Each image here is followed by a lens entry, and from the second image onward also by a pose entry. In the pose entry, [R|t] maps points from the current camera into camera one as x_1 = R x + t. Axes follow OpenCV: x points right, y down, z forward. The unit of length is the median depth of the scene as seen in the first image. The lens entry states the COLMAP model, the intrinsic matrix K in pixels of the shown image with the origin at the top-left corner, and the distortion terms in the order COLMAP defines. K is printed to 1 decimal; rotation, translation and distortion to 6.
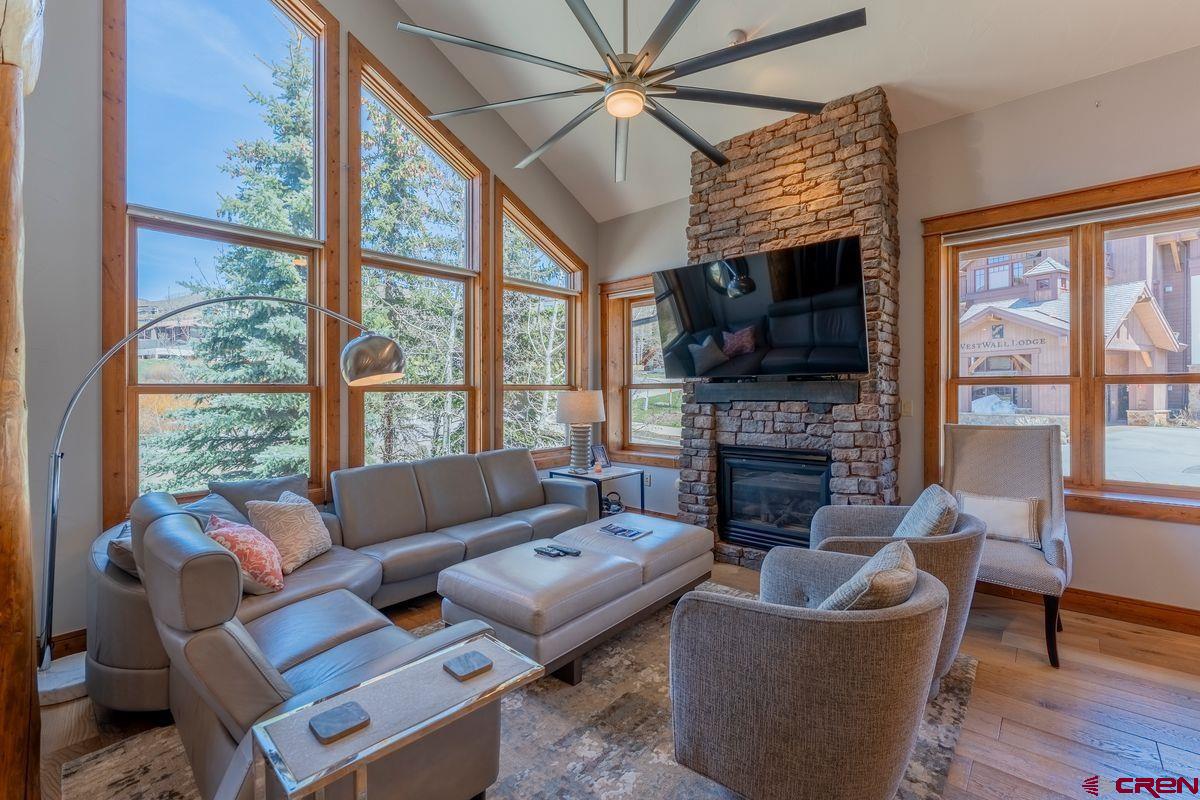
lens RADIAL K [[514.3, 0, 600.9], [0, 514.3, 379.6], [0, 0, 1]] dist [-0.001221, -0.000055]
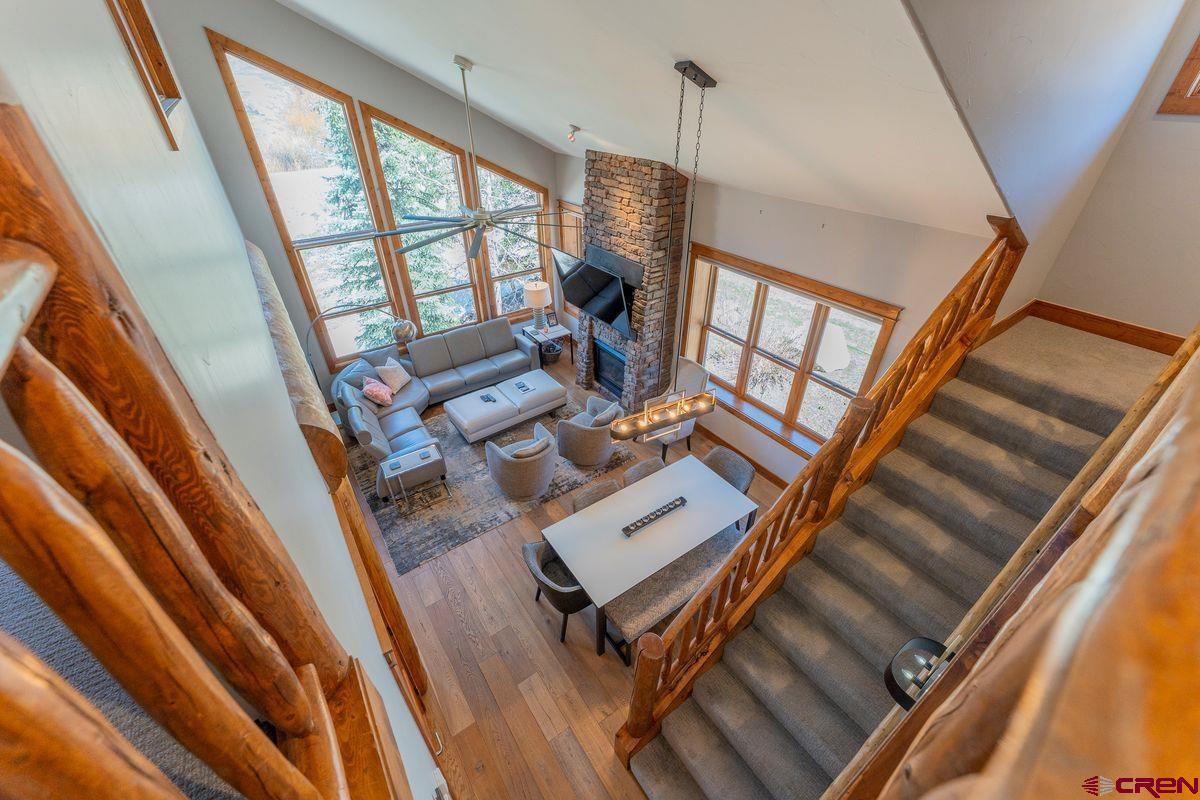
lens RADIAL K [[497.2, 0, 604.9], [0, 497.2, 379.1], [0, 0, 1]] dist [-0.000470, -0.000056]
pose [[0.973900, 0.114642, -0.195900, 0.681613], [0.011643, 0.836706, 0.547529, -0.780852], [0.226680, -0.535519, 0.813533, -0.587246]]
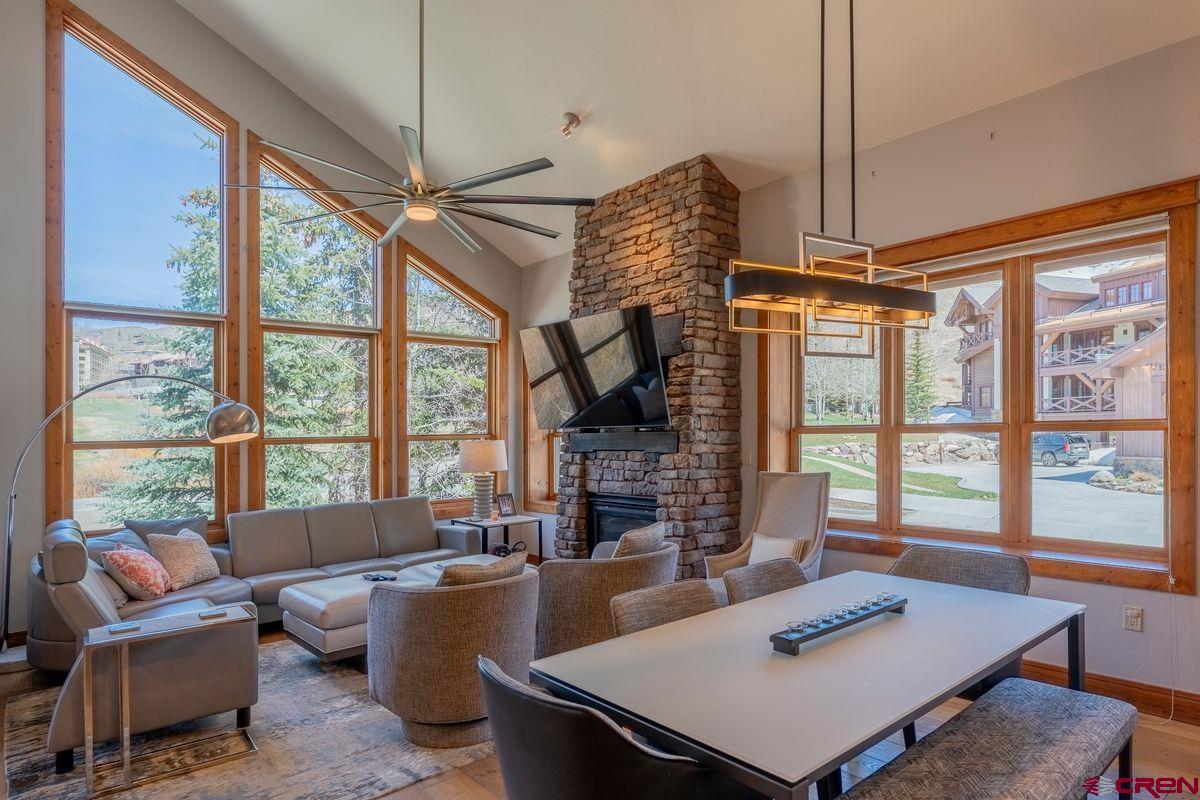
lens RADIAL K [[679.2, 0, 611.9], [0, 679.2, 408.4], [0, 0, 1]] dist [0.003278, 0.000484]
pose [[0.992193, -0.014195, -0.123900, 0.476263], [0.012717, 0.999838, -0.012710, -0.027020], [0.124060, 0.011036, 0.992213, -0.380722]]
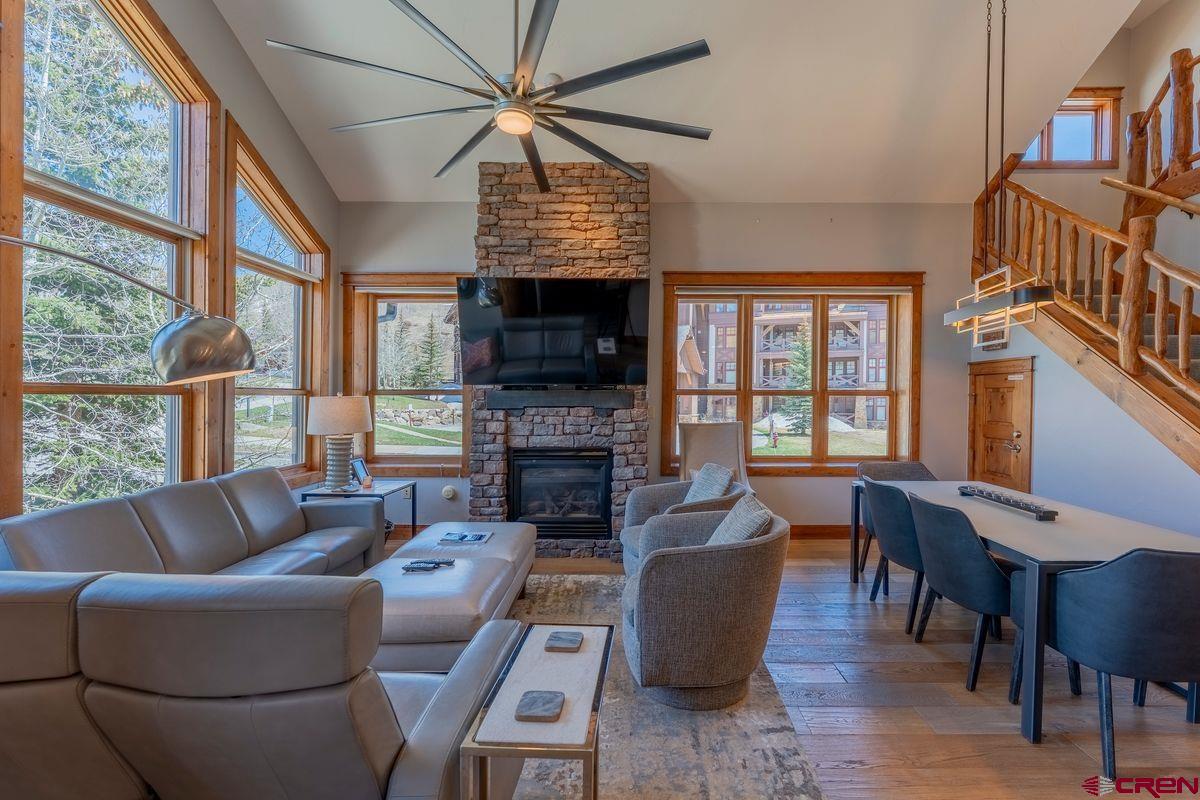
lens RADIAL K [[518.4, 0, 644.4], [0, 518.4, 396.1], [0, 0, 1]] dist [-0.000280, 0.000238]
pose [[0.747387, 0.012366, 0.664274, -0.293492], [-0.021594, 0.999751, 0.005685, 0.006648], [-0.664038, -0.018594, 0.747468, 0.015827]]
